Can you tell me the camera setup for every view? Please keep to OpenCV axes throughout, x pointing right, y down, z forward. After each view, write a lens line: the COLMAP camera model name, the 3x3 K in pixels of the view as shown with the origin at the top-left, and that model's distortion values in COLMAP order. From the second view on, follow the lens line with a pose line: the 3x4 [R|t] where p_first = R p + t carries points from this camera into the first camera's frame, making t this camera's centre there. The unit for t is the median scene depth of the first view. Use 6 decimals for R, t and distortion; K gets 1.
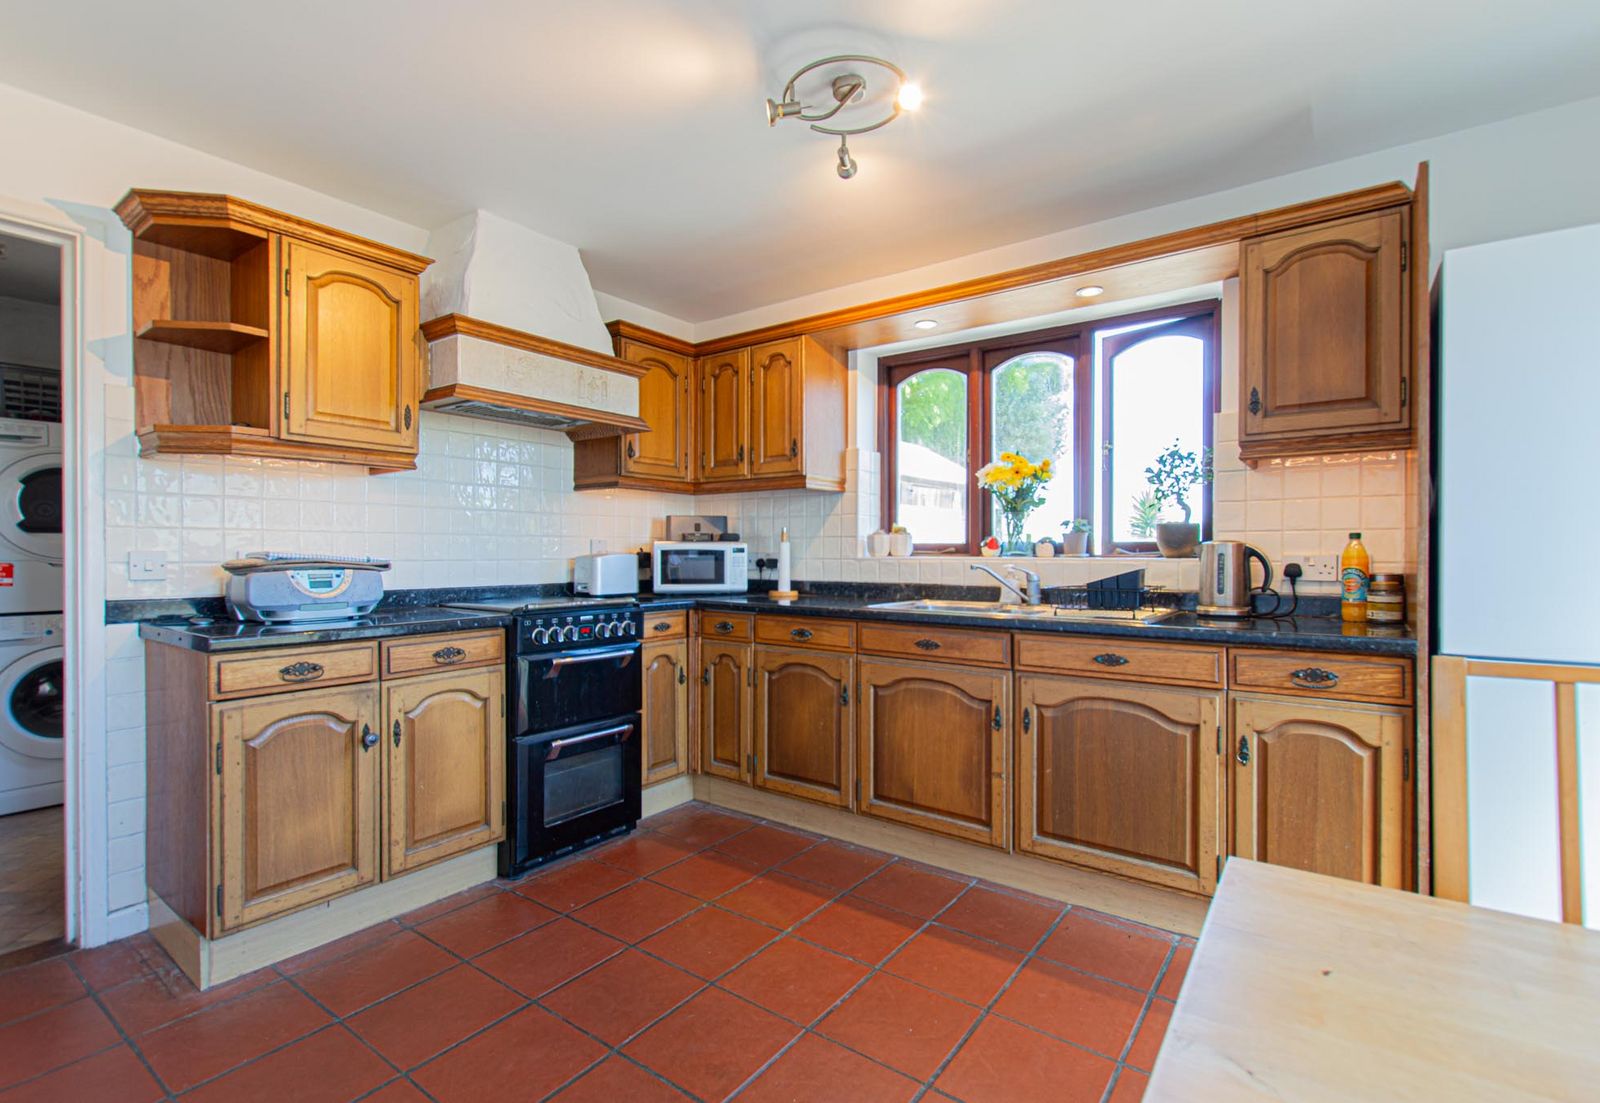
lens RADIAL K [[733.5, 0, 815.0], [0, 733.5, 555.8], [0, 0, 1]] dist [-0.000511, -0.000683]
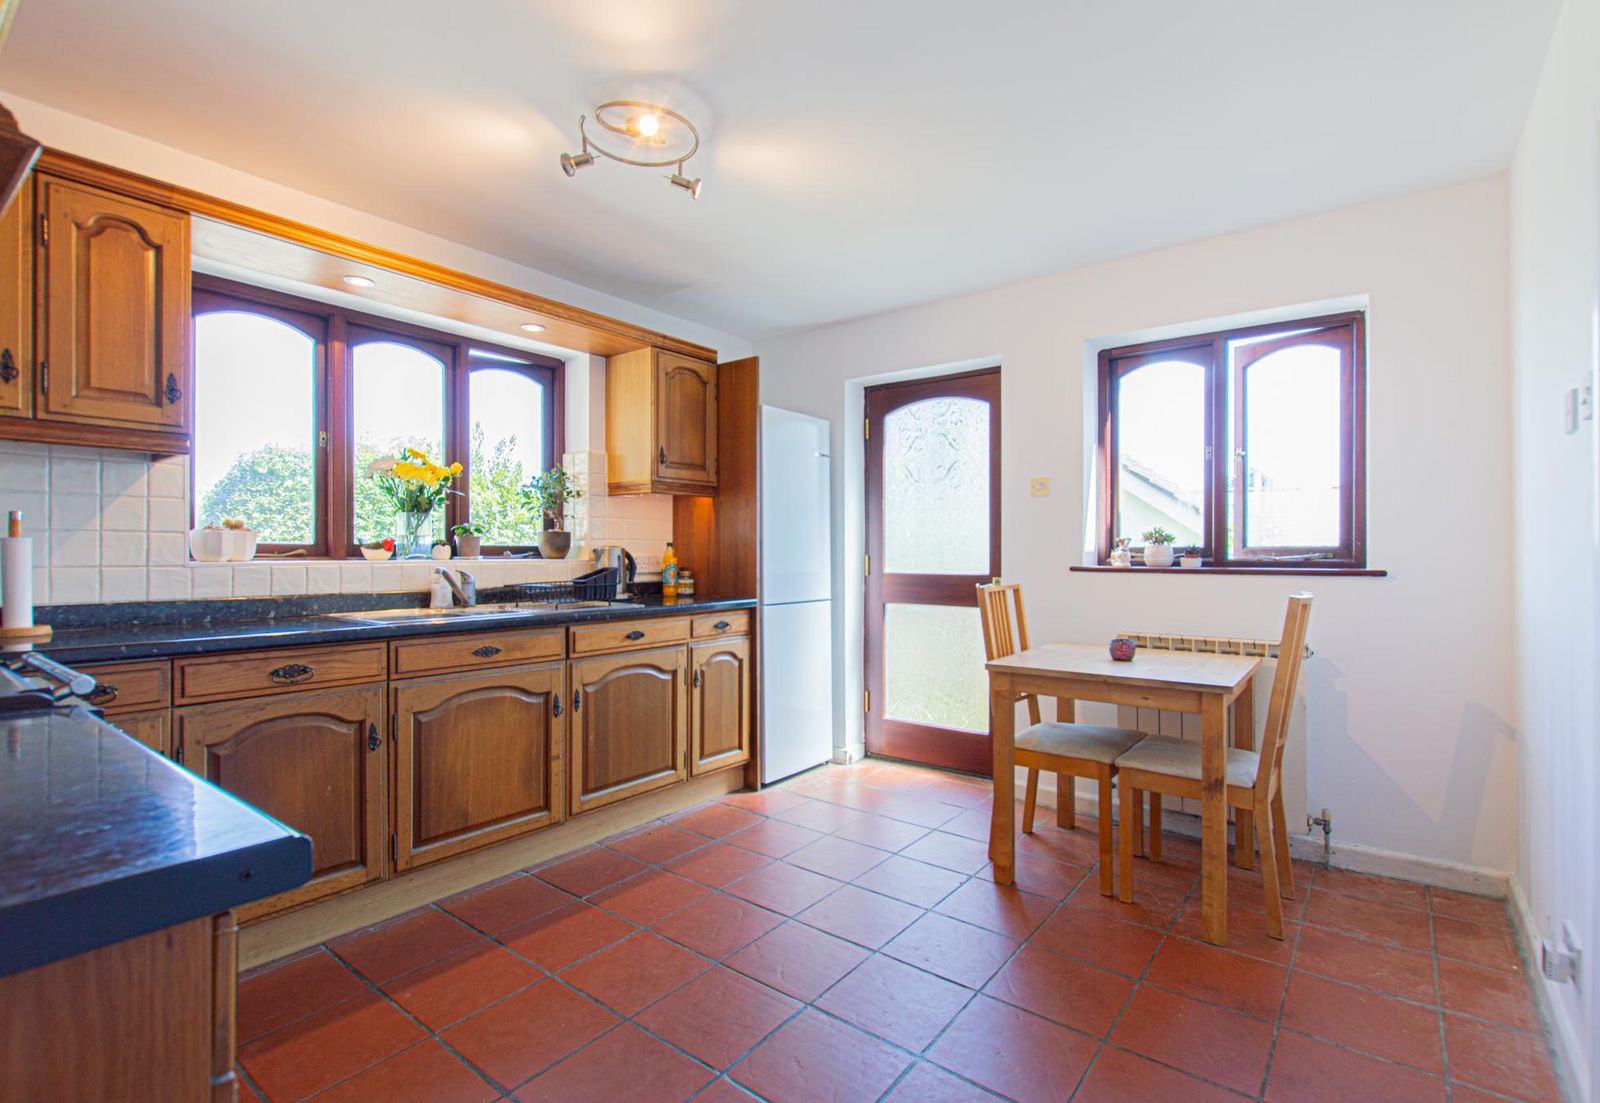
lens RADIAL K [[733.5, 0, 815.0], [0, 733.5, 555.8], [0, 0, 1]] dist [-0.000511, -0.000683]
pose [[0.034122, -0.002323, 0.999415, -0.797640], [0.007161, 0.999972, 0.002080, -0.002378], [-0.999392, 0.007086, 0.034138, 0.547747]]
